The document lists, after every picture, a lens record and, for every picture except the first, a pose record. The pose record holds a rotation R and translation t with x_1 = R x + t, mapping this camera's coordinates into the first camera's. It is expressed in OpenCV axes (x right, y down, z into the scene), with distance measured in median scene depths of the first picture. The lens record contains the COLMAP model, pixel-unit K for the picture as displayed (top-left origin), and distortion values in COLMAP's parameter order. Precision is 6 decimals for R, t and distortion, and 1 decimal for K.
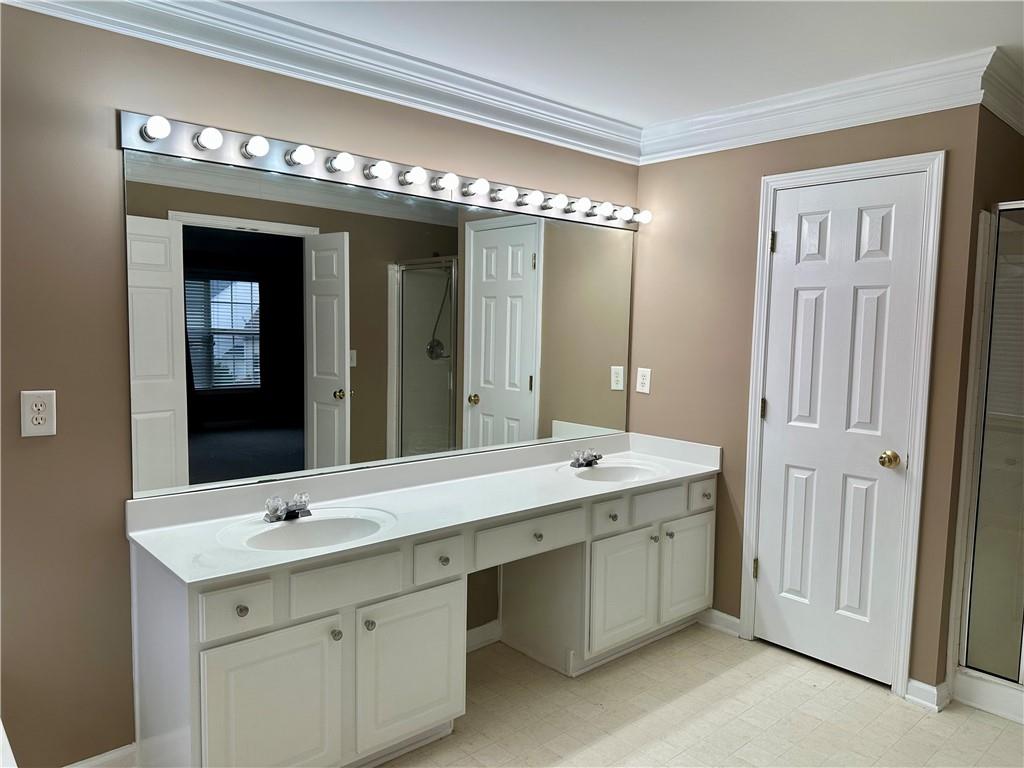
lens RADIAL K [[731.0, 0, 512.0], [0, 731.0, 384.0], [0, 0, 1]] dist [0.149647, -0.192191]
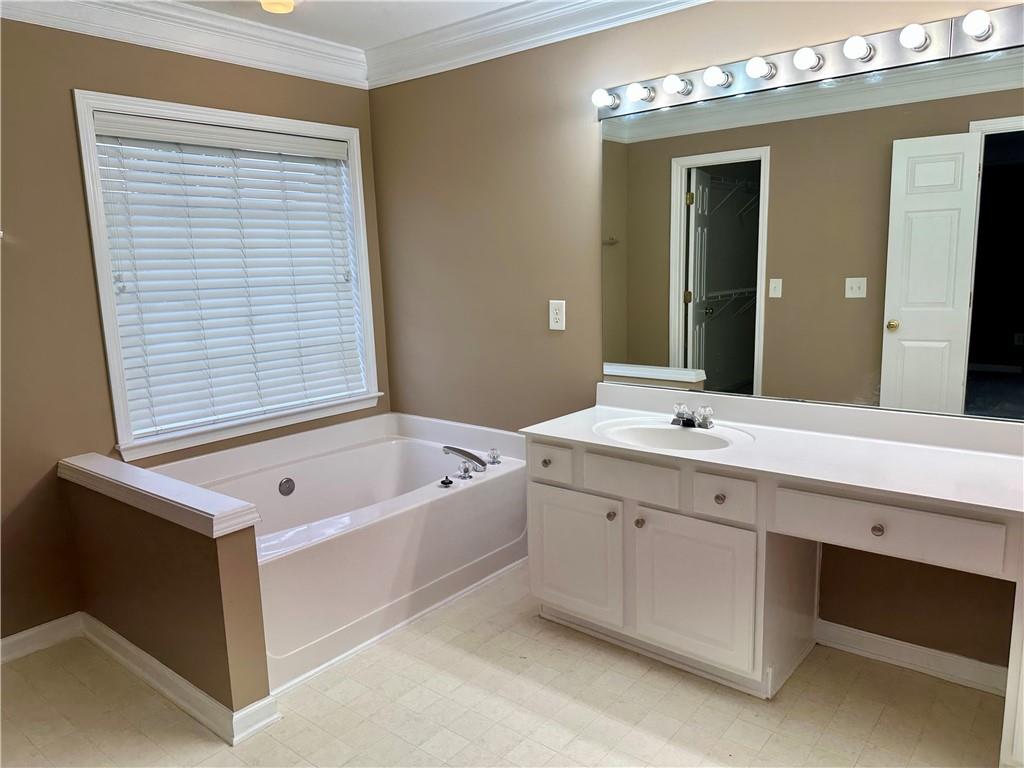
lens RADIAL K [[731.0, 0, 512.0], [0, 731.0, 384.0], [0, 0, 1]] dist [0.149647, -0.192191]
pose [[0.149945, 0.137576, -0.979076, 0.735229], [-0.050686, 0.990039, 0.131354, -0.013051], [0.987394, 0.029930, 0.155425, 0.568081]]
